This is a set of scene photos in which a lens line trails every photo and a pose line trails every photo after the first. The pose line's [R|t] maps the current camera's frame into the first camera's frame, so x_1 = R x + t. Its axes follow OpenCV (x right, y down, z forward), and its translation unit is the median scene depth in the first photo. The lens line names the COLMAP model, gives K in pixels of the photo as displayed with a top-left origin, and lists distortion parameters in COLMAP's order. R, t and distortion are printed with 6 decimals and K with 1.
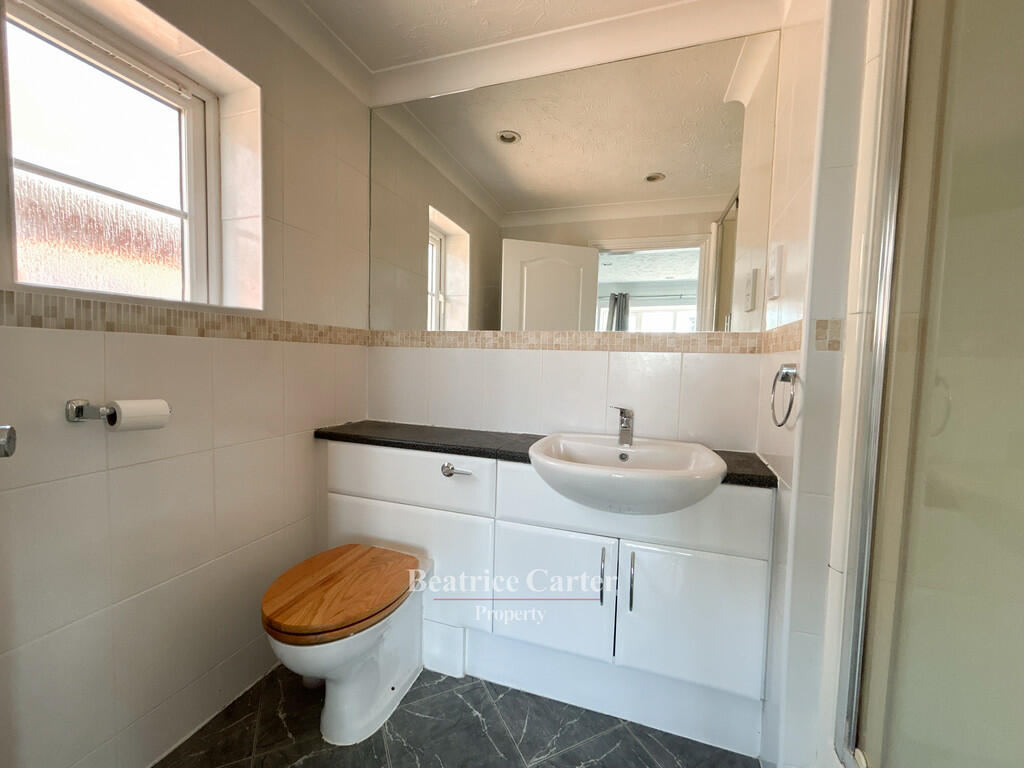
lens RADIAL K [[415.1, 0, 511.5], [0, 415.1, 382.2], [0, 0, 1]] dist [-0.000144, 0.000874]
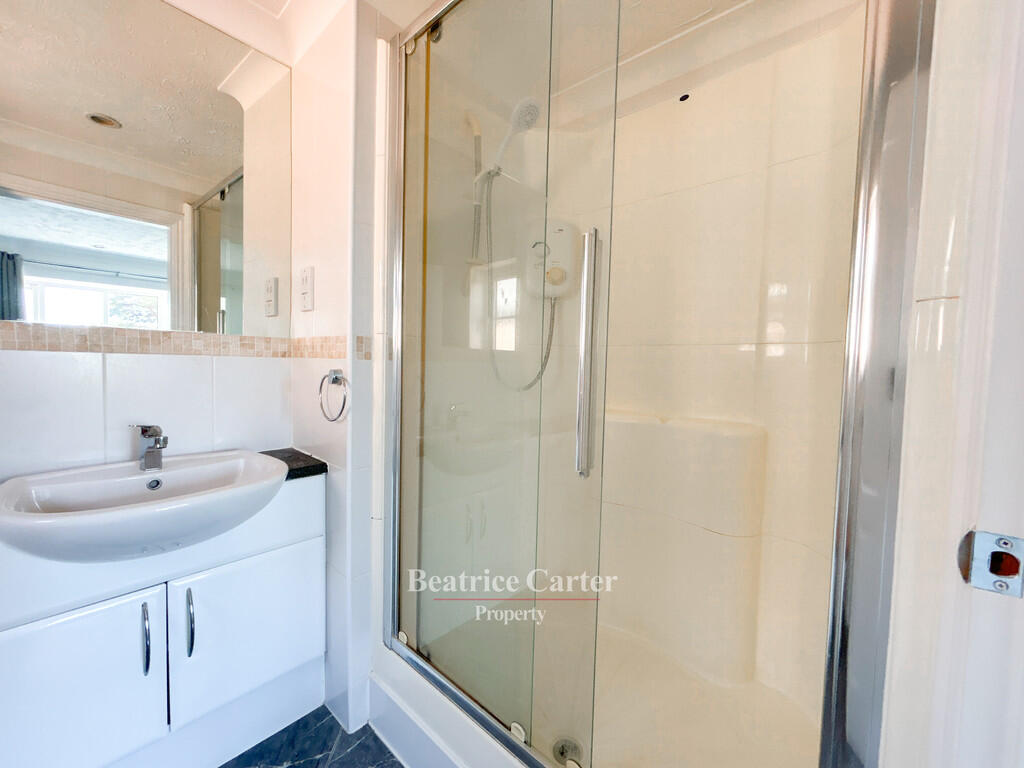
lens RADIAL K [[415.1, 0, 511.5], [0, 415.1, 382.2], [0, 0, 1]] dist [-0.000144, 0.000874]
pose [[0.387654, -0.053595, 0.920246, -0.213593], [0.037242, 0.998404, 0.042458, -0.031718], [-0.921052, 0.017813, 0.389031, 0.033520]]
